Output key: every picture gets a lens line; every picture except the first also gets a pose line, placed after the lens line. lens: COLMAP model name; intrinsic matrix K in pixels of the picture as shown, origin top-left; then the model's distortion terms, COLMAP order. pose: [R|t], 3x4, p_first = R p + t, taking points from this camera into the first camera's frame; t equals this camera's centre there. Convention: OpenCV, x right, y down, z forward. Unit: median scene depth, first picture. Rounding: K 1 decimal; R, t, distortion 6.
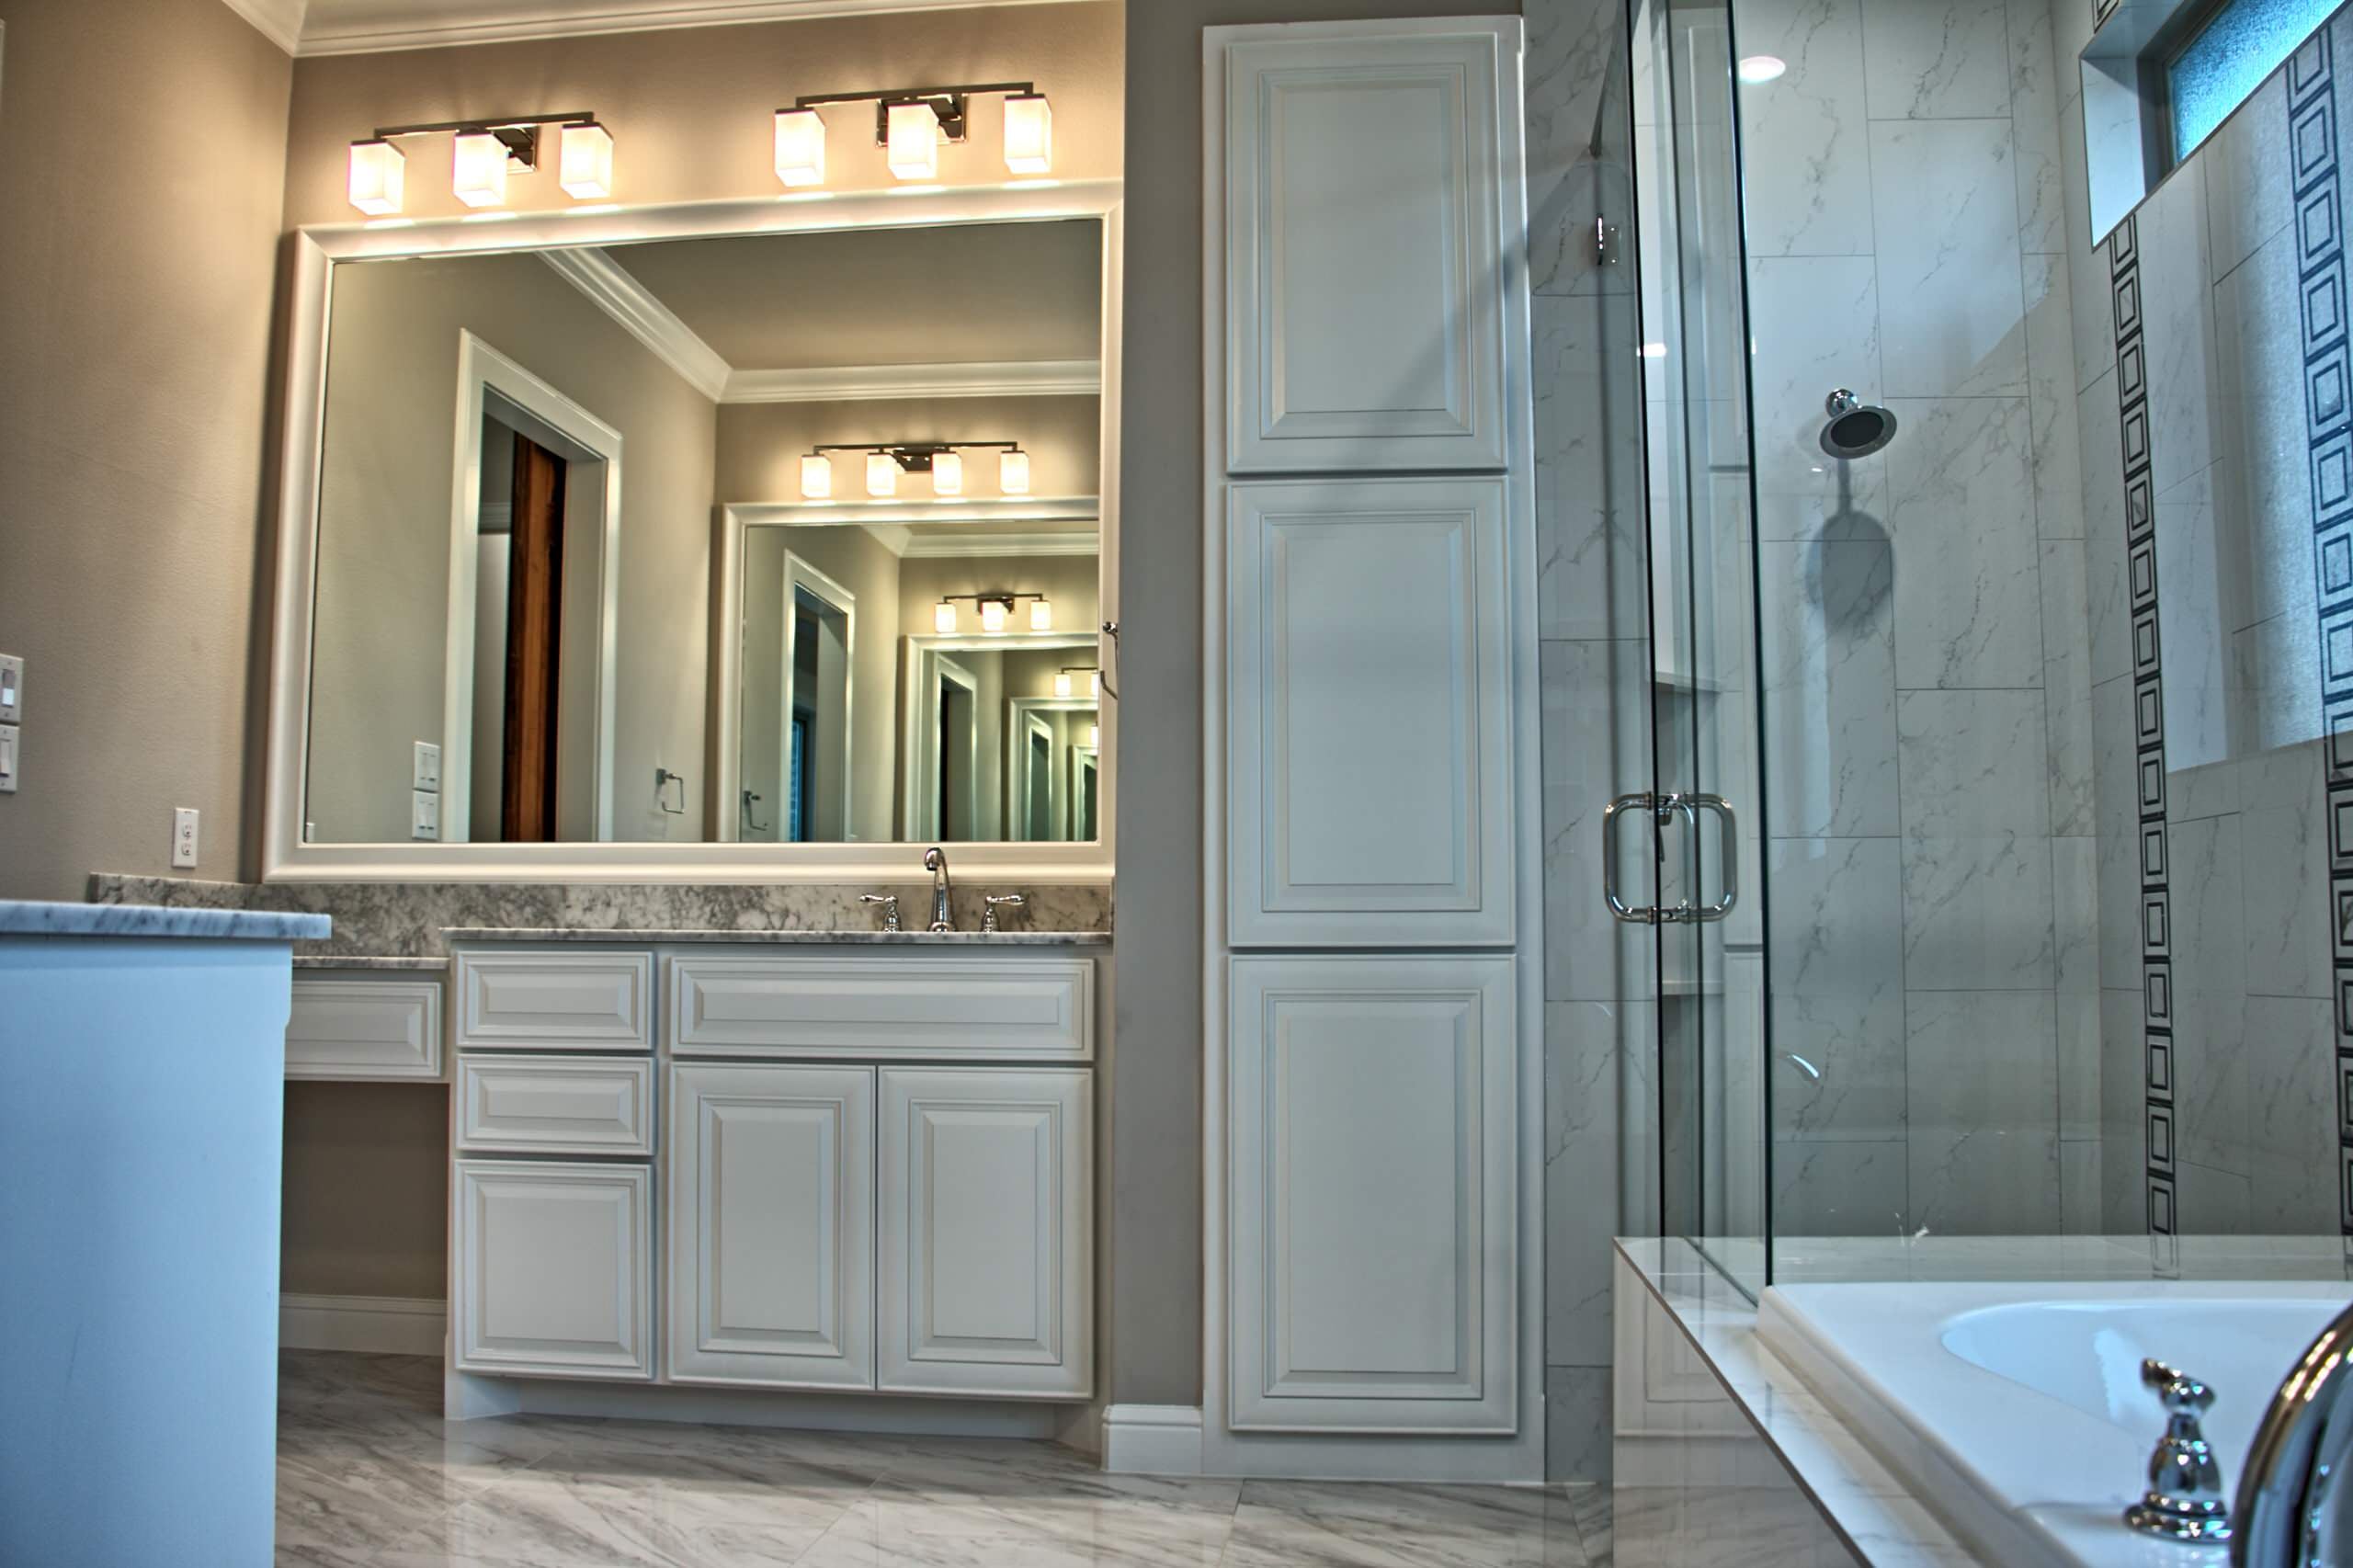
lens RADIAL K [[1945.2, 0, 1176.5], [0, 1945.2, 784.0], [0, 0, 1]] dist [-0.187716, 0.153128]
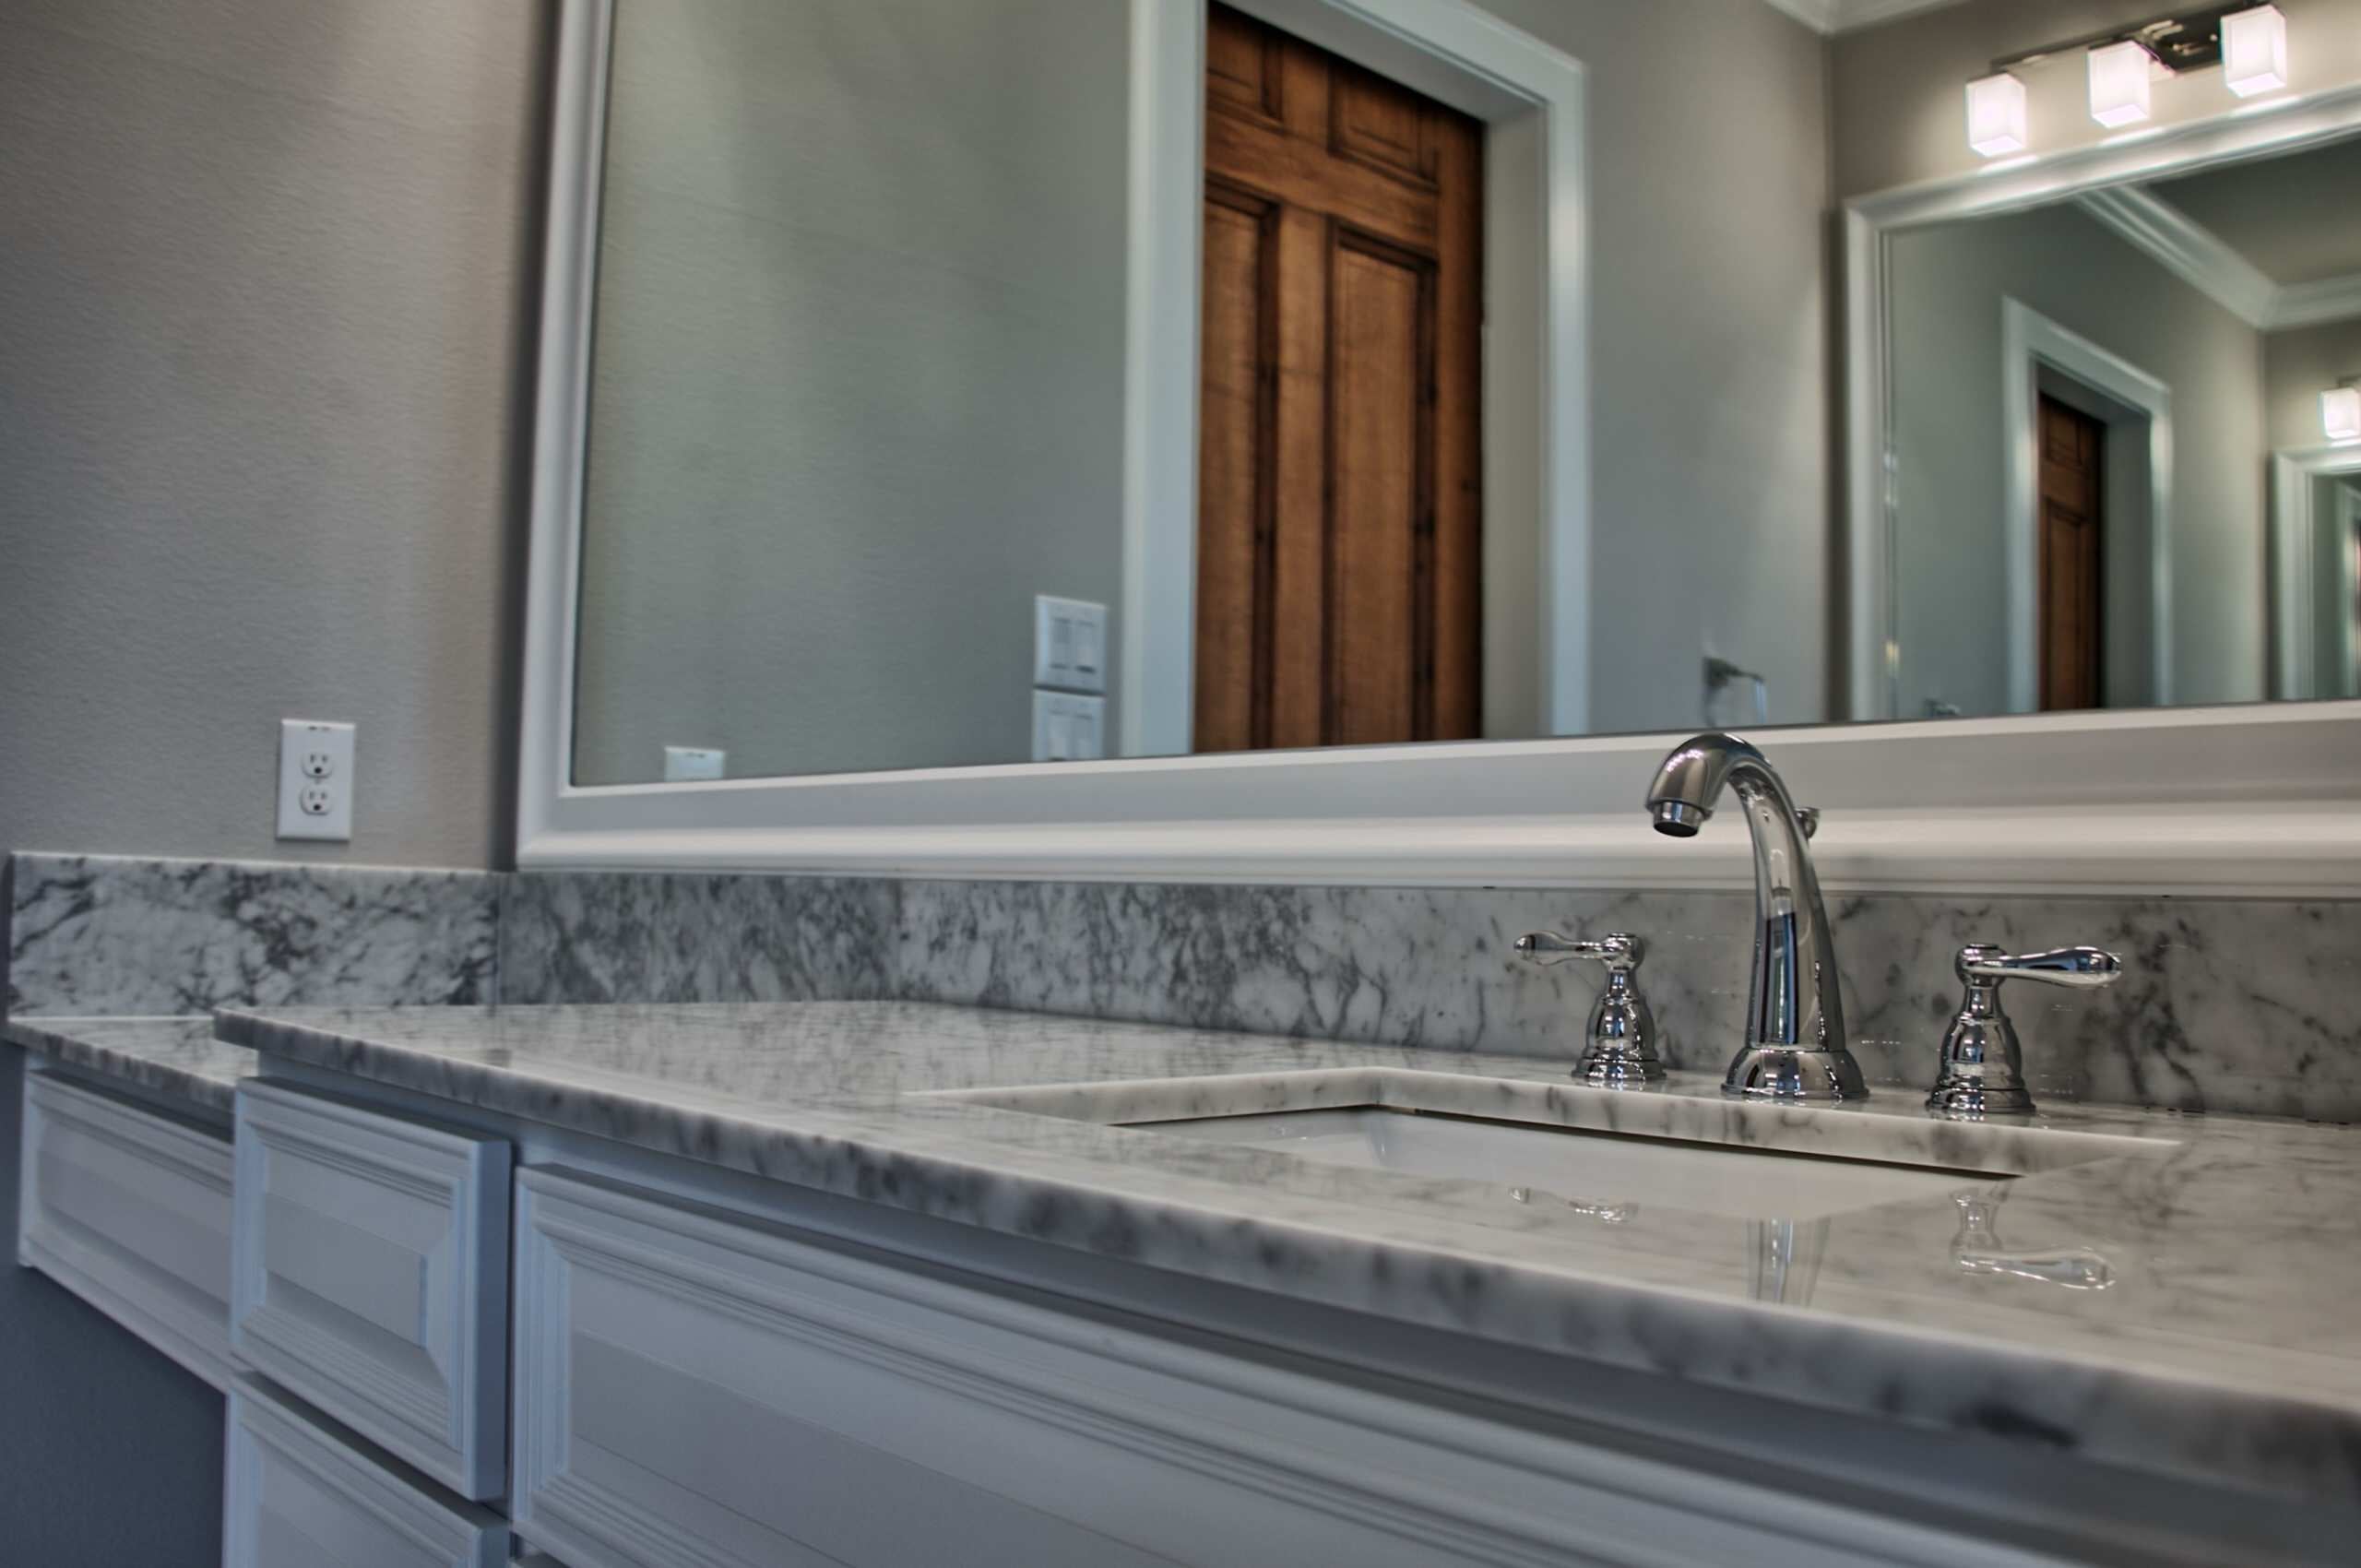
lens RADIAL K [[2011.6, 0, 1180.5], [0, 2011.6, 784.0], [0, 0, 1]] dist [-0.197071, 0.211421]
pose [[0.757248, -0.020655, -0.652801, -0.015335], [0.031221, 0.999502, 0.004591, 0.033785], [0.652381, -0.023858, 0.757516, 0.735713]]
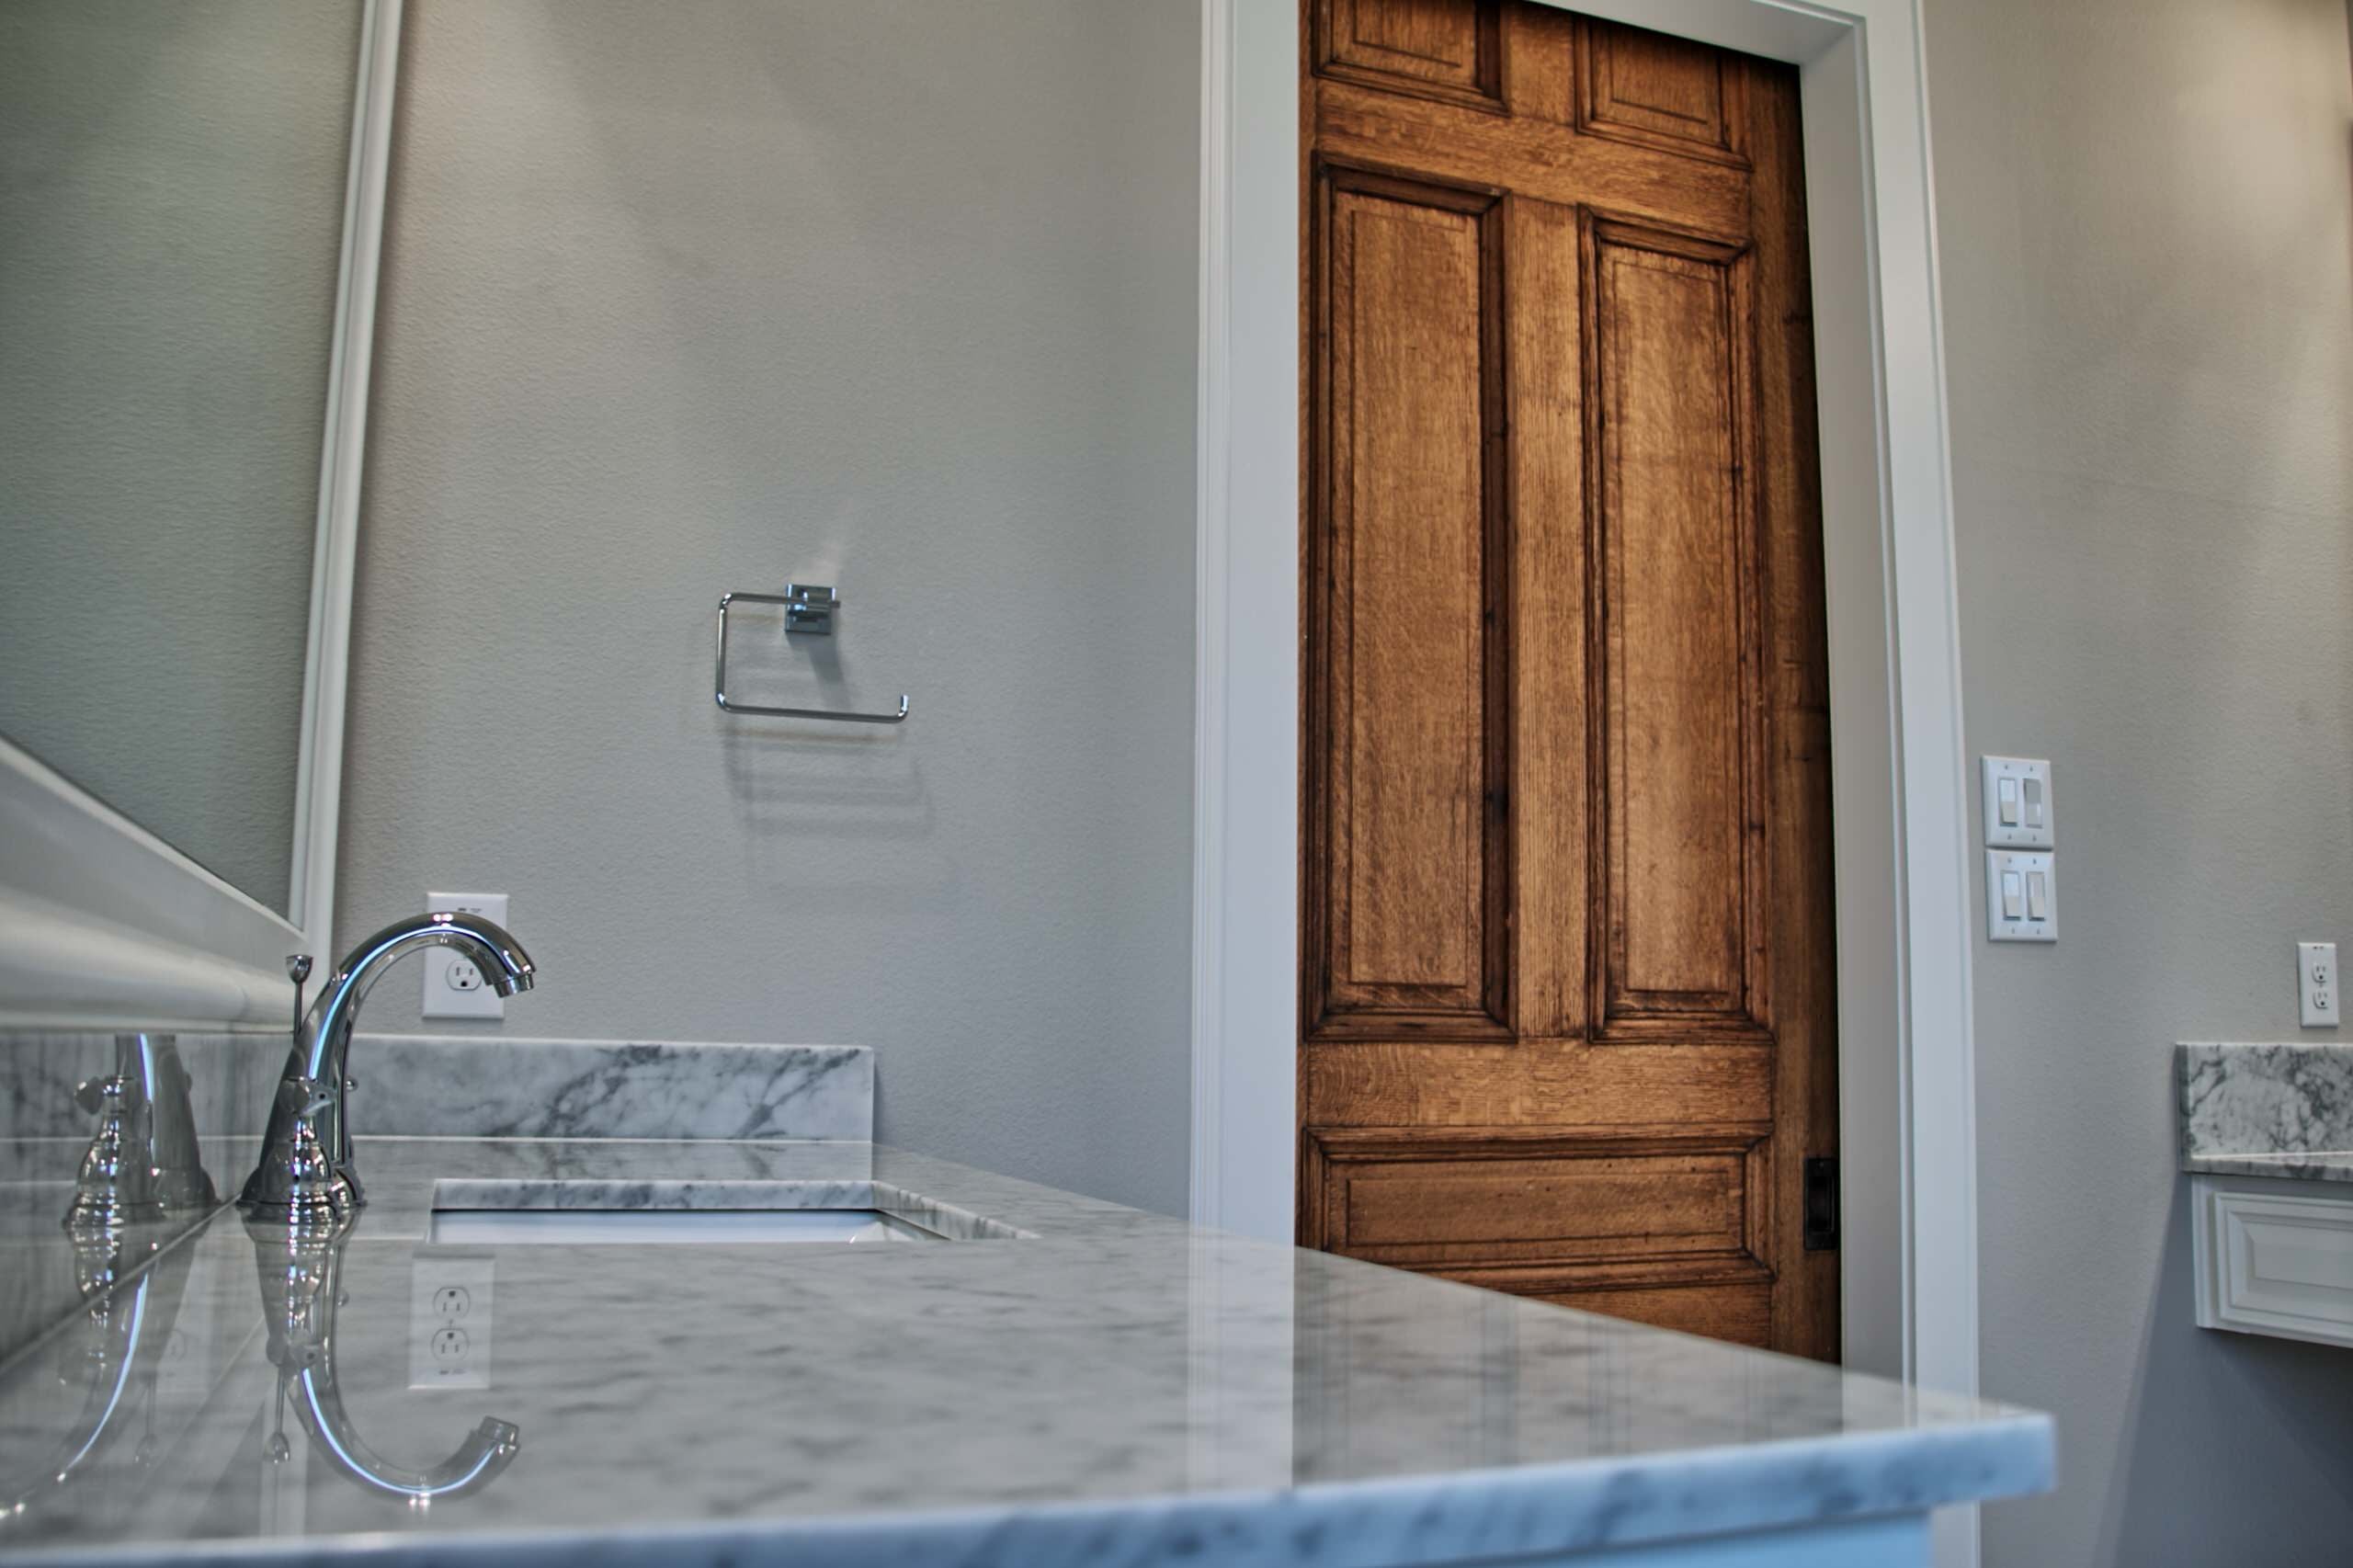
lens RADIAL K [[1945.2, 0, 1176.5], [0, 1945.2, 784.0], [0, 0, 1]] dist [-0.187716, 0.153128]
pose [[0.444664, -0.118264, -0.887855, -0.090490], [0.066449, 0.992869, -0.098972, -0.005793], [0.893229, -0.014988, 0.449352, 0.292330]]
